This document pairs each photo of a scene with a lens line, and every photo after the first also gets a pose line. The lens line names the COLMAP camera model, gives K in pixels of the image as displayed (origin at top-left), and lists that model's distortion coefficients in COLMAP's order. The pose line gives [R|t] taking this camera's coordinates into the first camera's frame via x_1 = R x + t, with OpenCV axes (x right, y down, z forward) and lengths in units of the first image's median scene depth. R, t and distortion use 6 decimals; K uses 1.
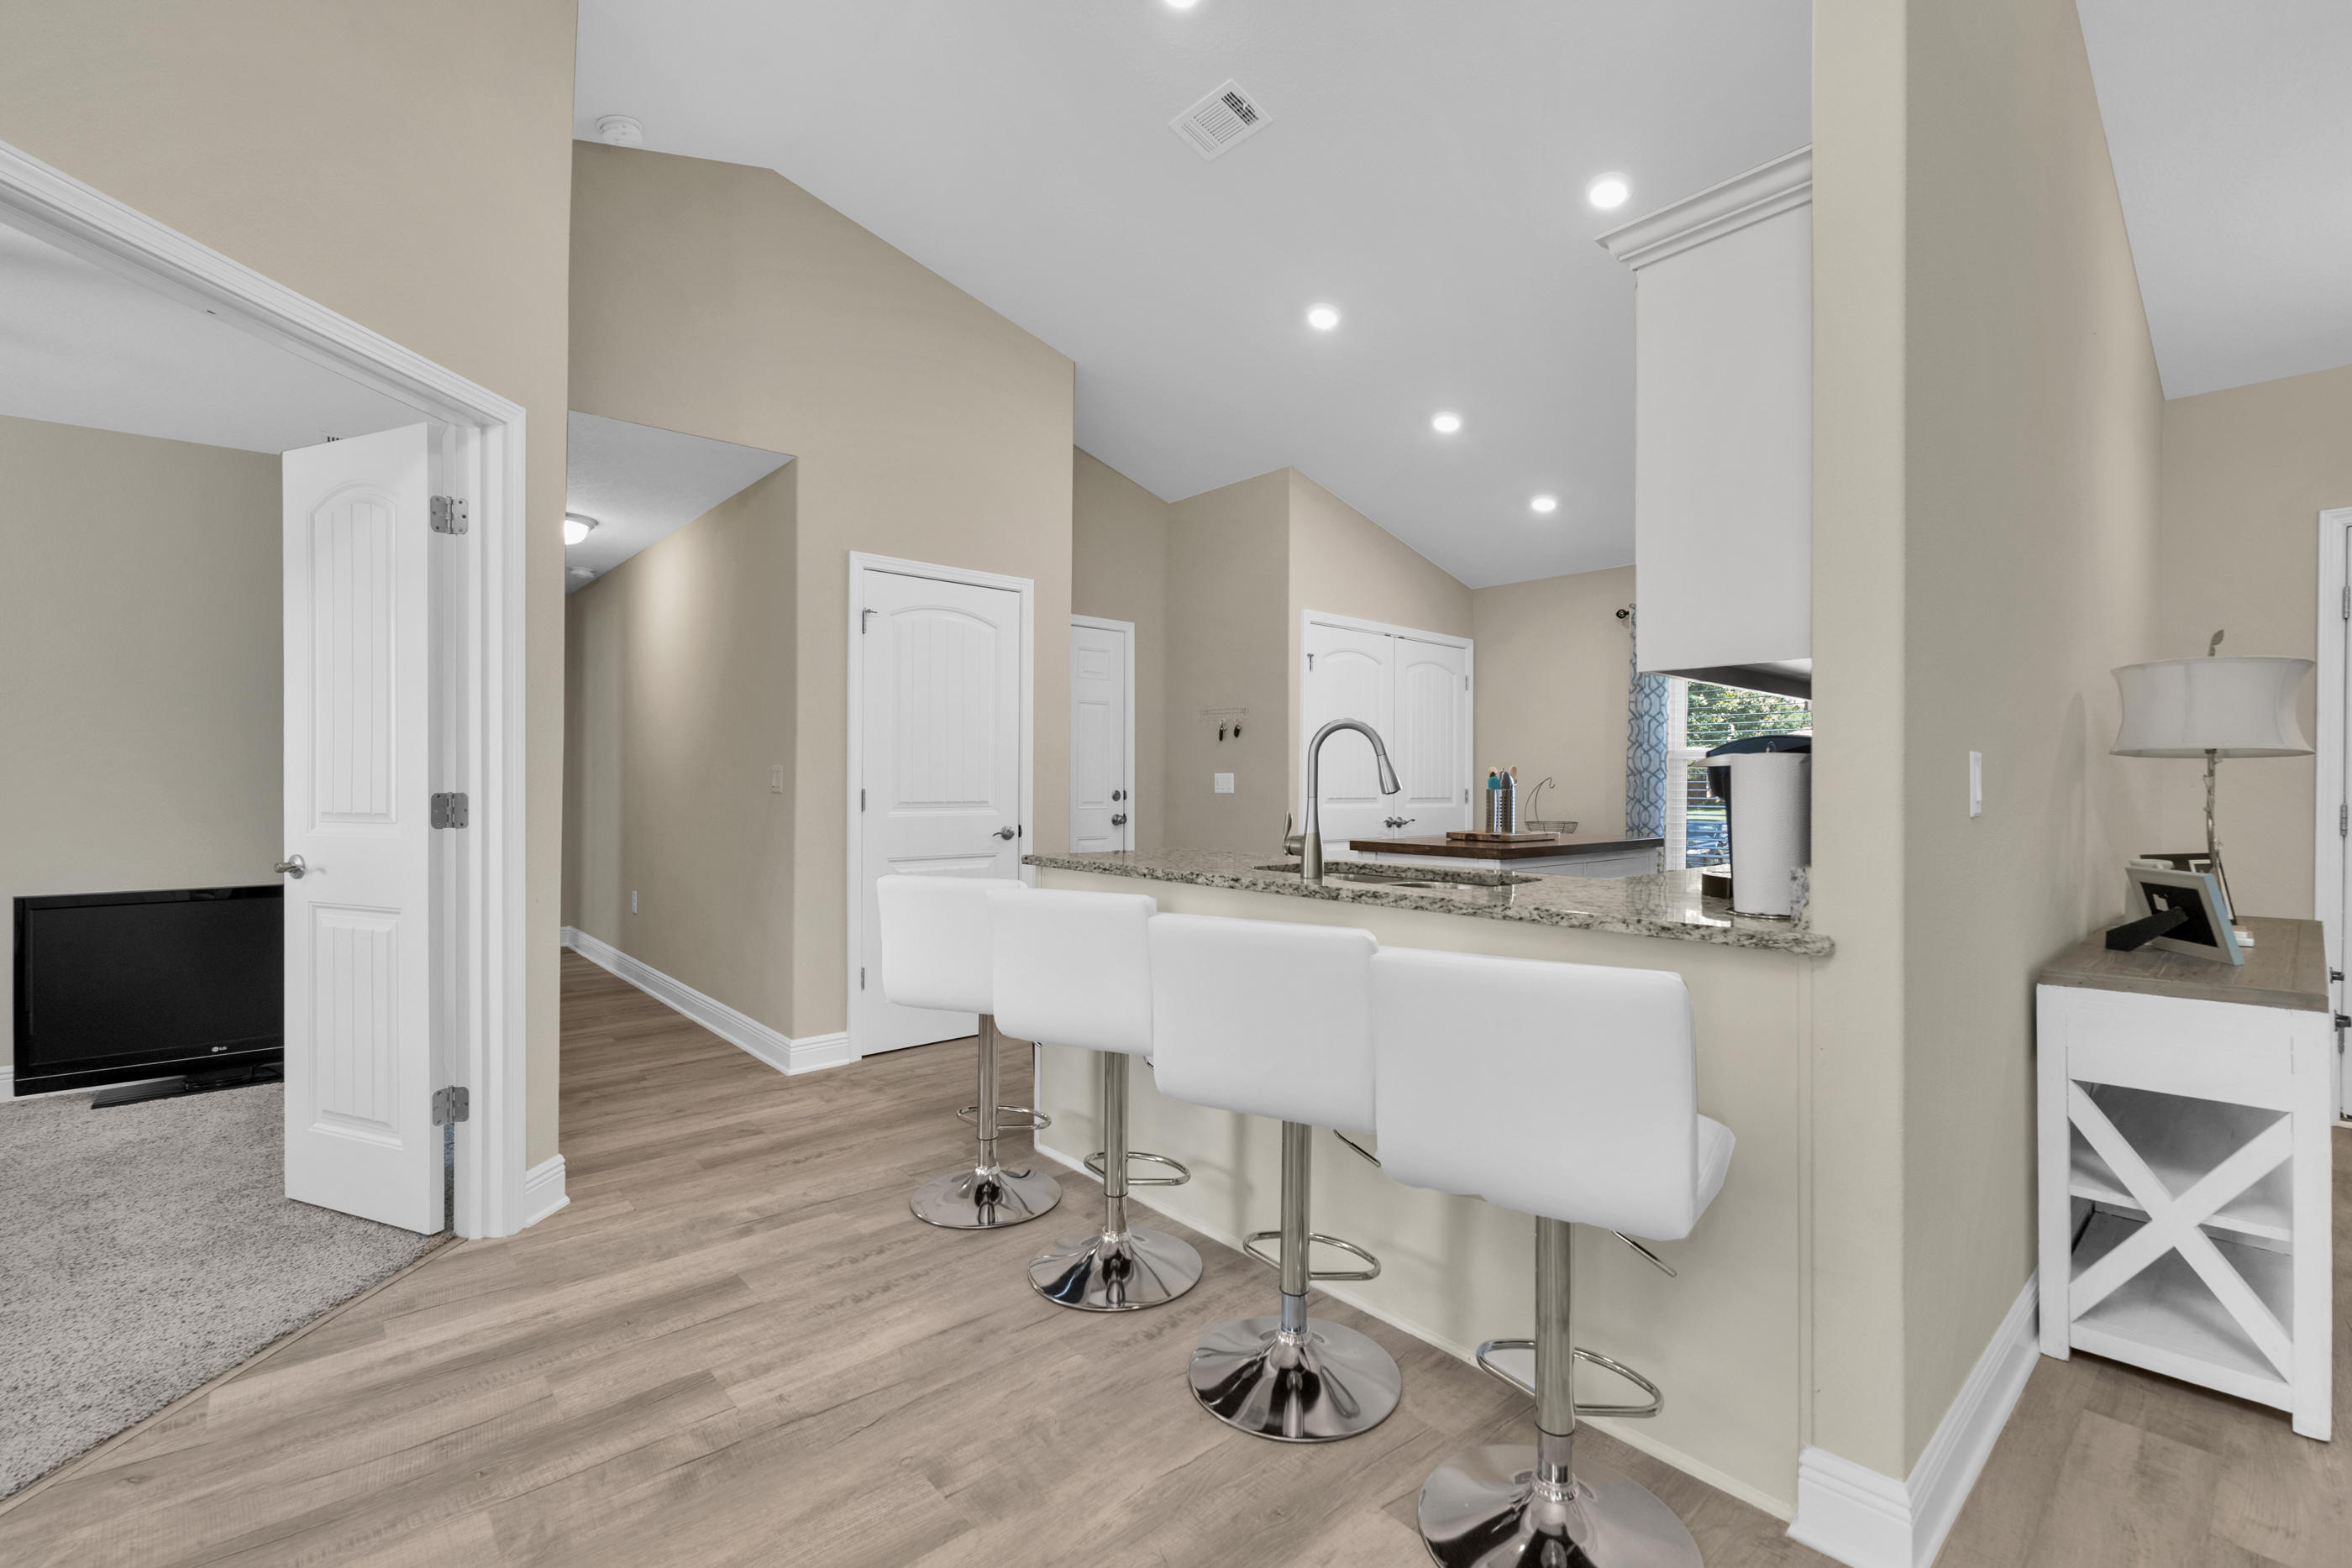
lens RADIAL K [[997.8, 0, 1185.1], [0, 997.8, 786.7], [0, 0, 1]] dist [0.003996, -0.003434]
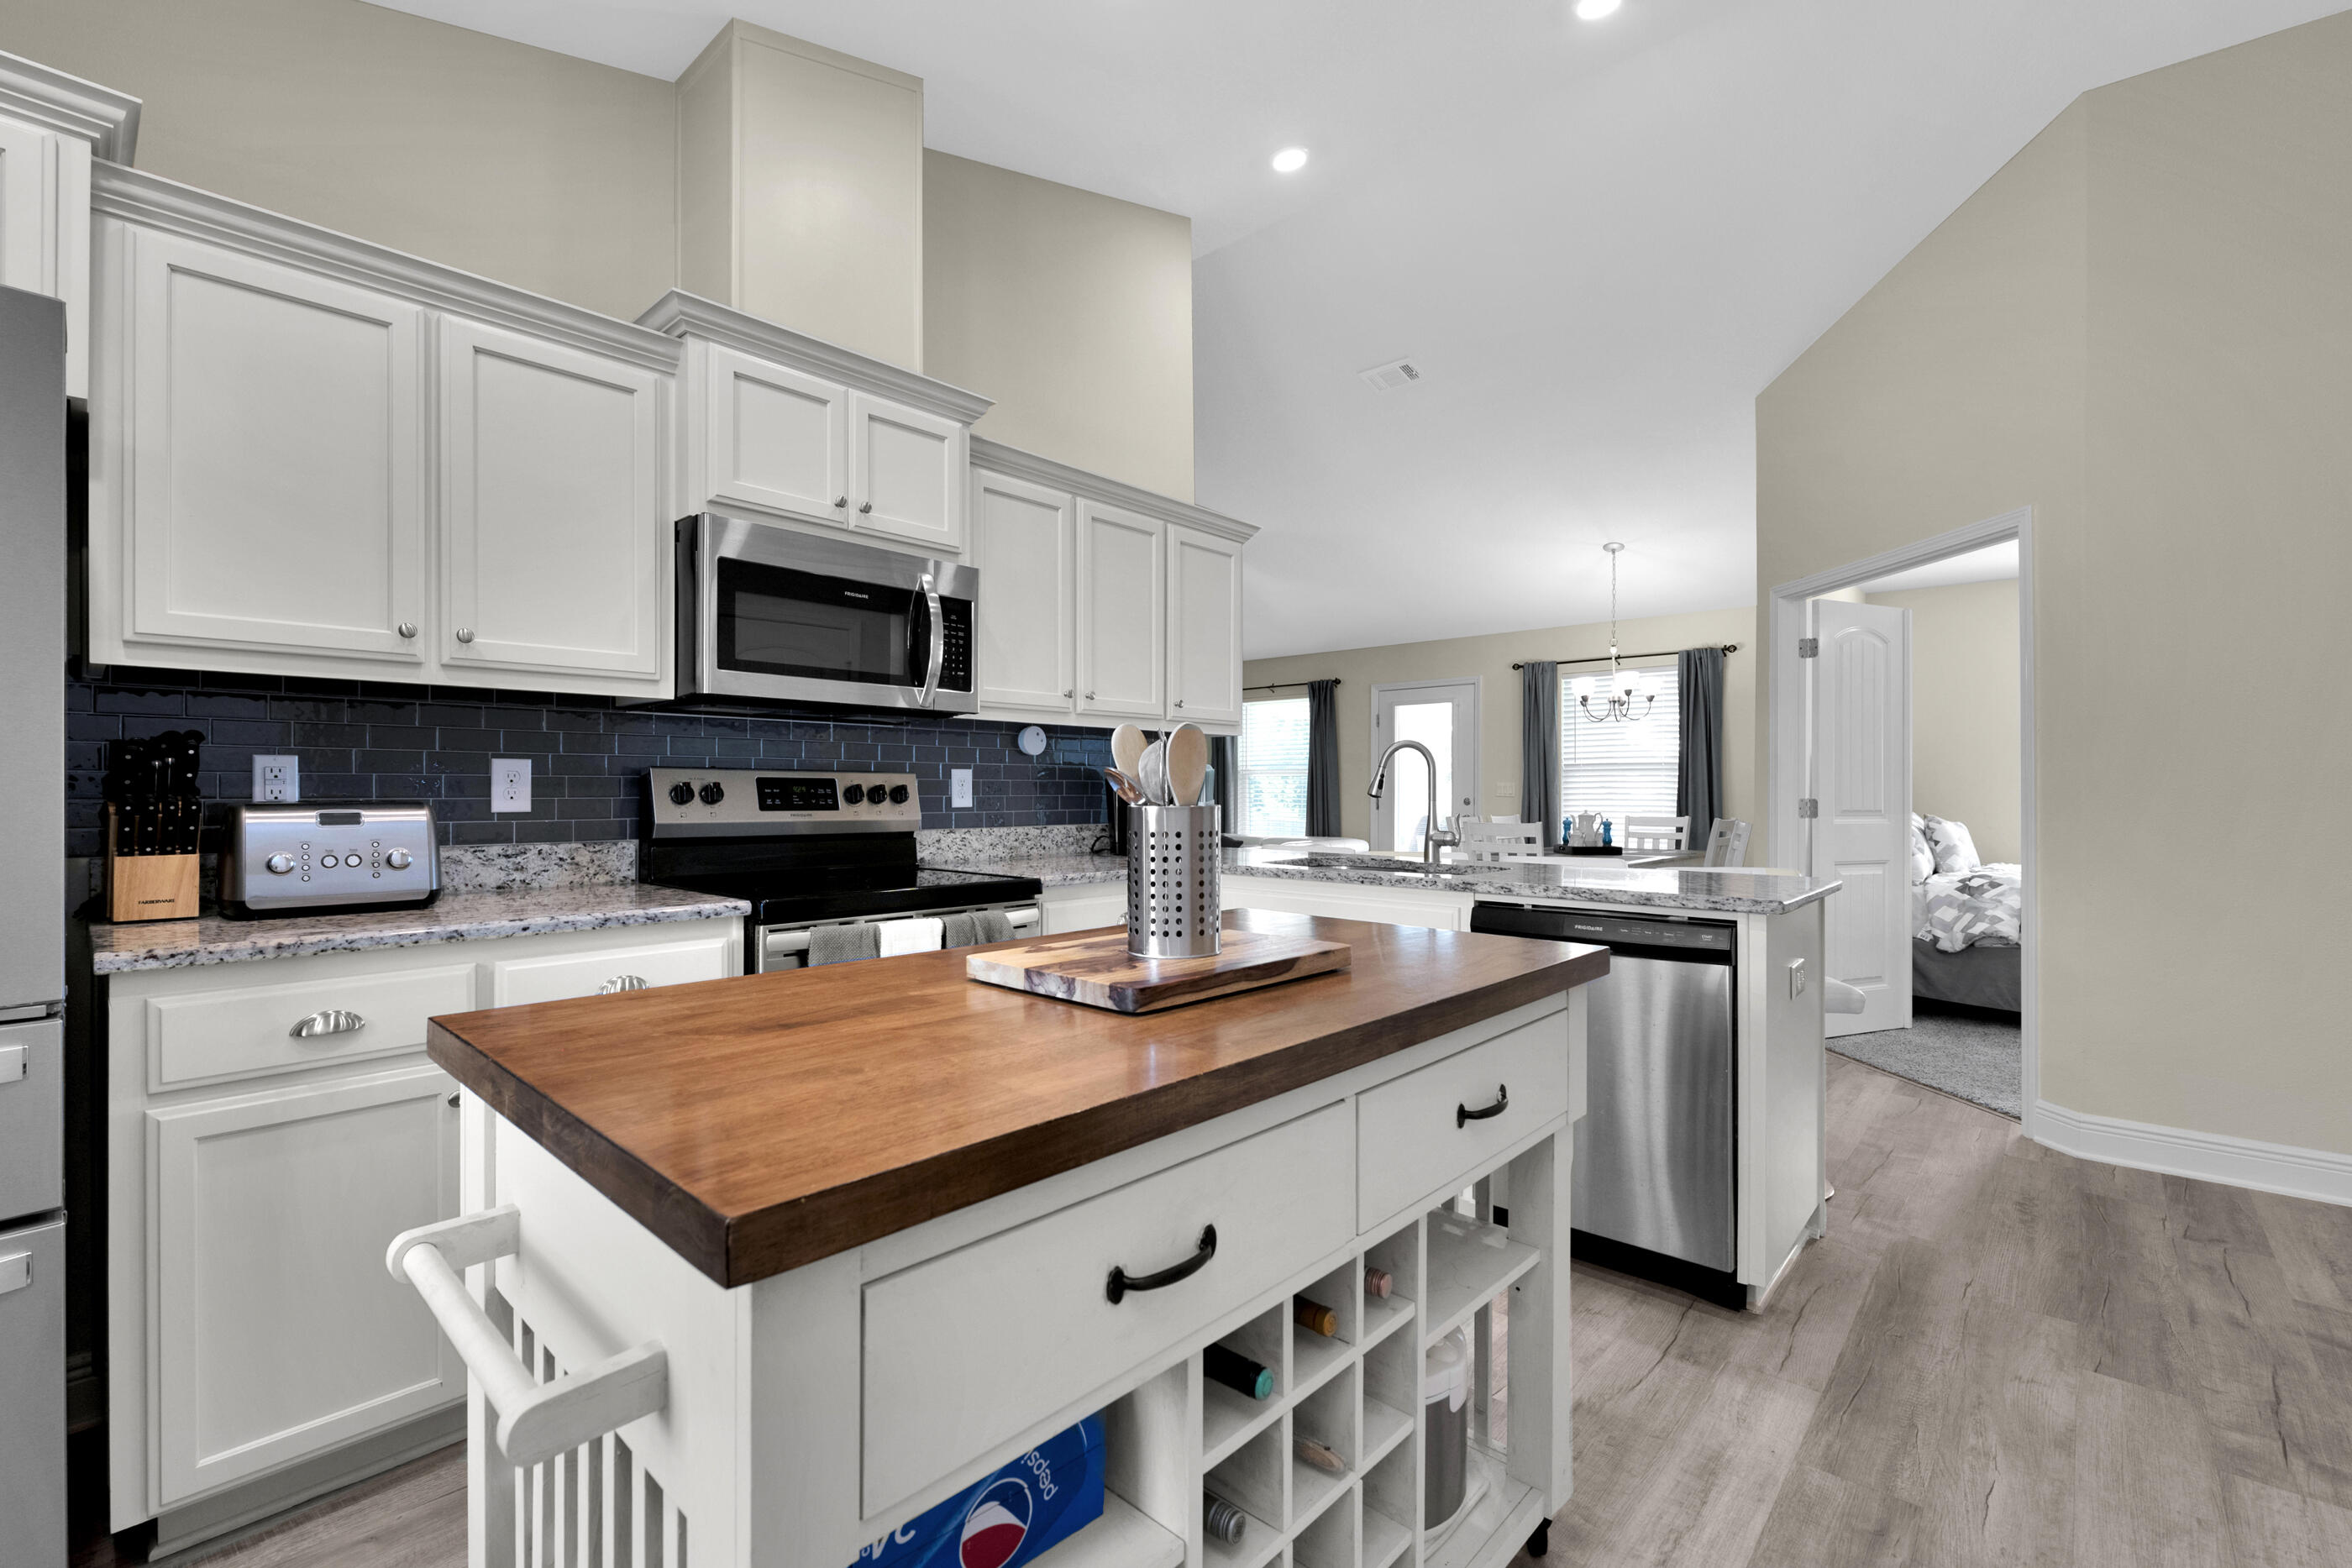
lens RADIAL K [[997.8, 0, 1179.6], [0, 997.8, 794.8], [0, 0, 1]] dist [0.003996, -0.003434]
pose [[-0.993737, -0.004974, -0.111630, 0.595294], [-0.005647, 0.999968, 0.005720, -0.004444], [0.111598, 0.006315, -0.993733, 2.209771]]
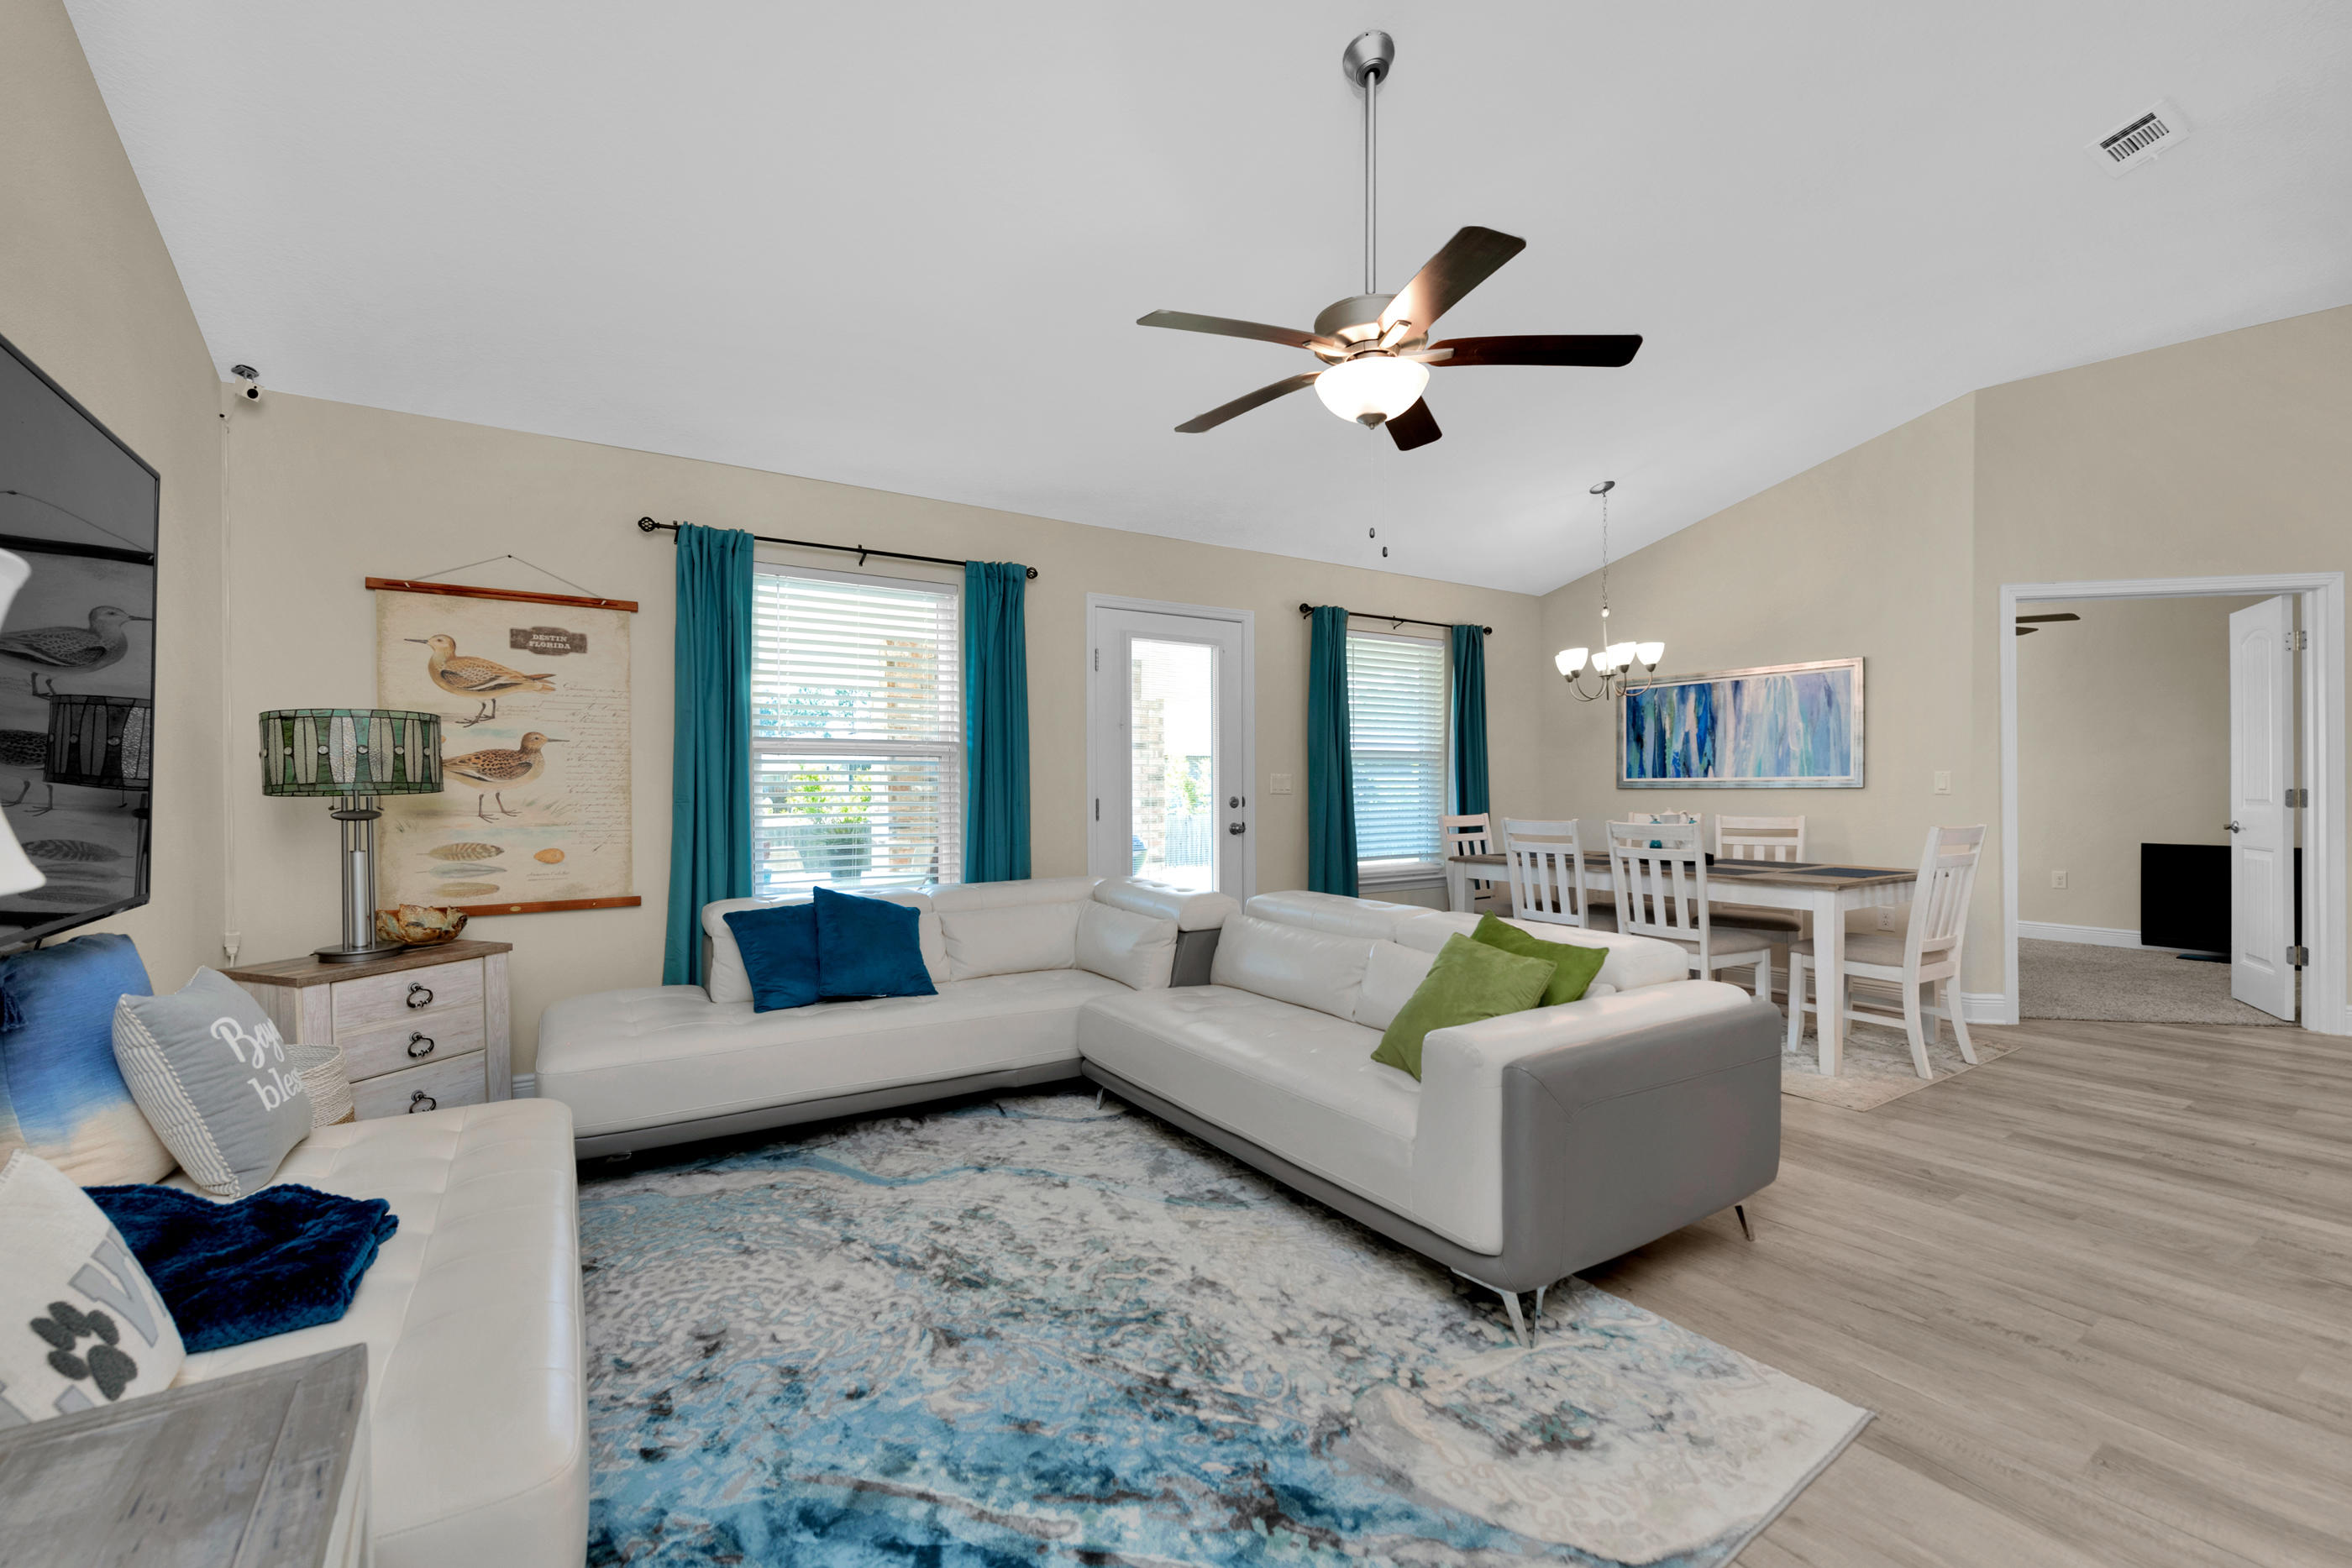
lens RADIAL K [[997.8, 0, 1158.1], [0, 997.8, 791.2], [0, 0, 1]] dist [0.003996, -0.003434]
pose [[-0.156439, 0.004597, -0.987677, 1.425810], [0.001508, 0.999989, 0.004416, -0.001041], [0.987686, -0.000799, -0.156444, -0.806660]]
